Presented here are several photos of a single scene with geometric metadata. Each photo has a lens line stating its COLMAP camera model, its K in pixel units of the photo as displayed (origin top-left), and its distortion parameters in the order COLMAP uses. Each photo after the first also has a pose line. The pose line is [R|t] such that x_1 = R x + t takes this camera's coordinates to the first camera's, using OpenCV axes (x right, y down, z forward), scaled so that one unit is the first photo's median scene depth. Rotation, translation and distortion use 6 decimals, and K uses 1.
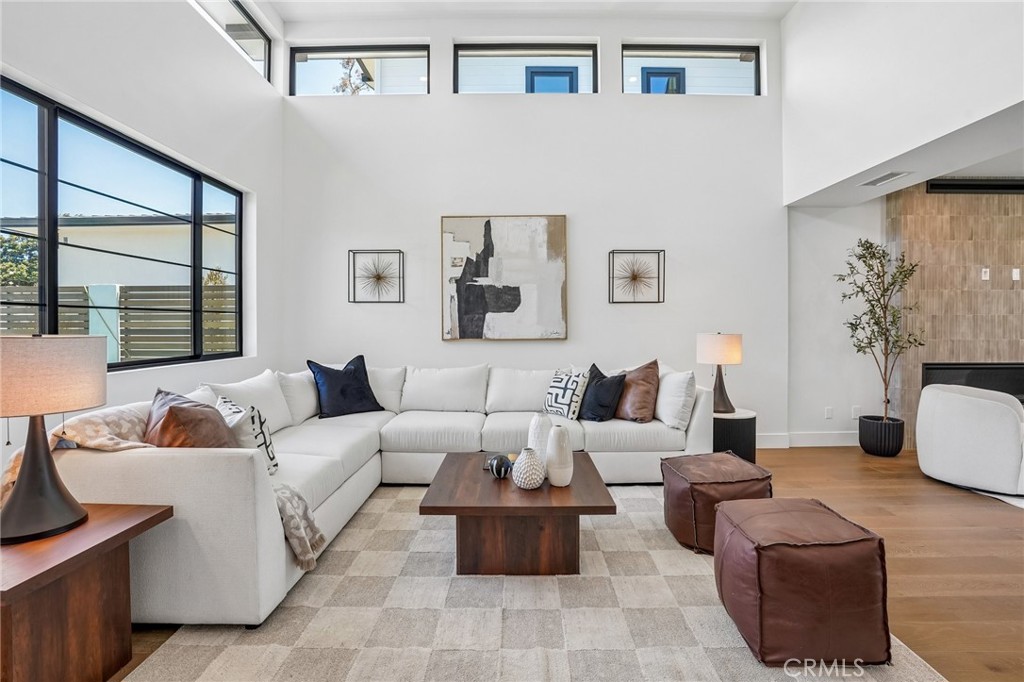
lens RADIAL K [[480.1, 0, 512.9], [0, 480.1, 337.9], [0, 0, 1]] dist [-0.075620, 0.030618]
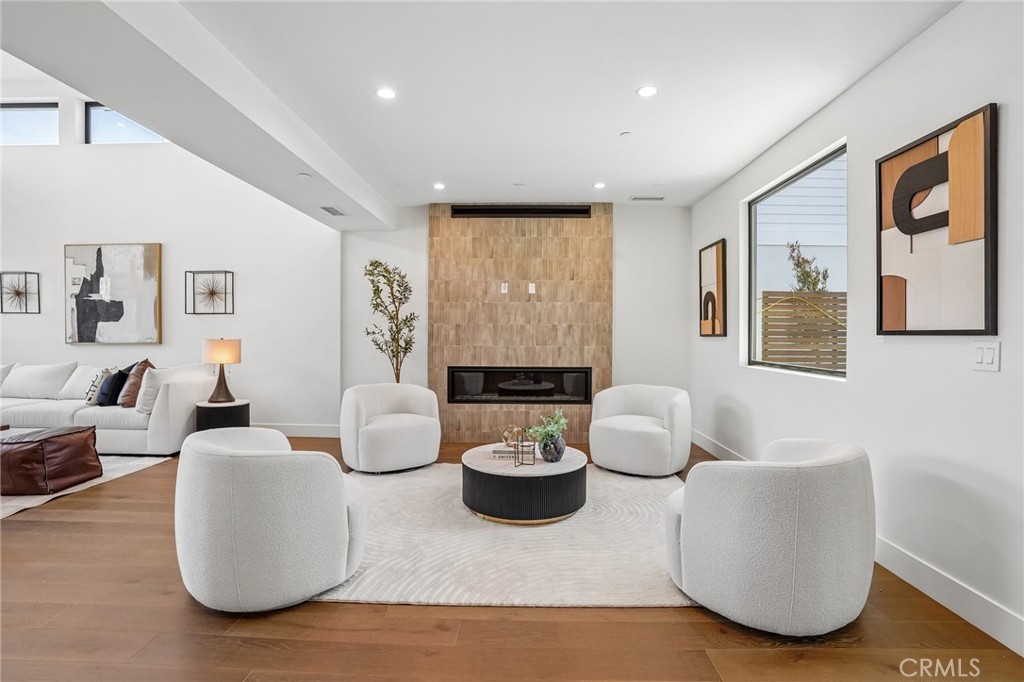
lens RADIAL K [[480.1, 0, 512.9], [0, 480.1, 337.9], [0, 0, 1]] dist [-0.075620, 0.030618]
pose [[0.999707, 0.005783, -0.023497, 1.077852], [-0.006211, 0.999816, -0.018168, 0.004797], [0.023387, 0.018309, 0.999559, -0.178205]]
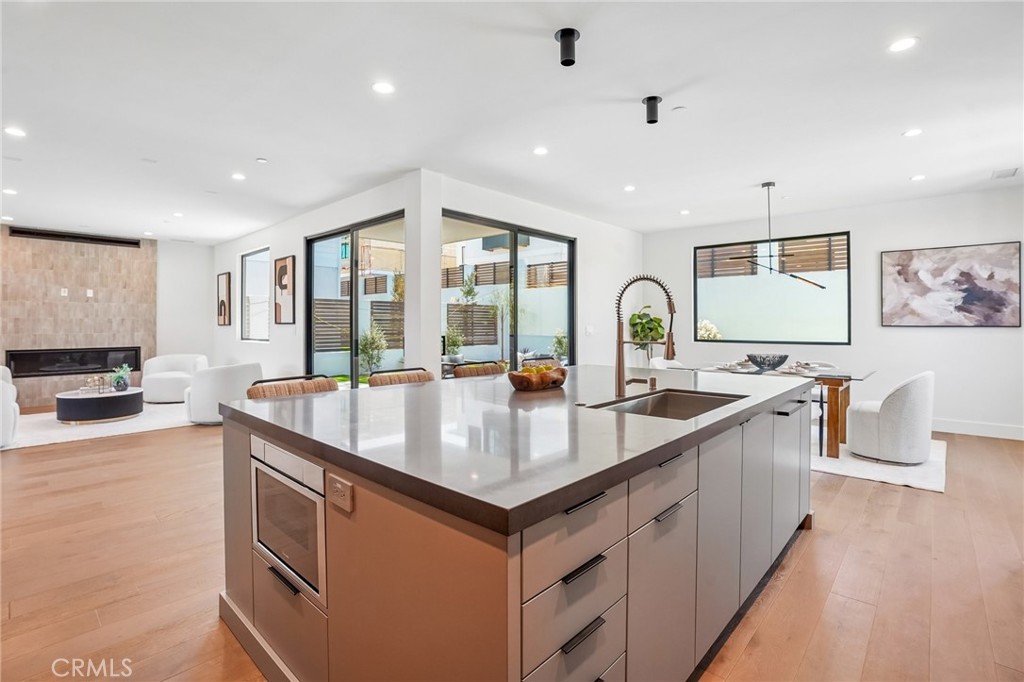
lens RADIAL K [[474.0, 0, 518.5], [0, 474.0, 321.7], [0, 0, 1]] dist [-0.065291, 0.019352]
pose [[0.662059, 0.003120, 0.749445, 0.898607], [0.020255, 0.999552, -0.022055, 0.028111], [-0.749178, 0.029782, 0.661699, -1.184458]]
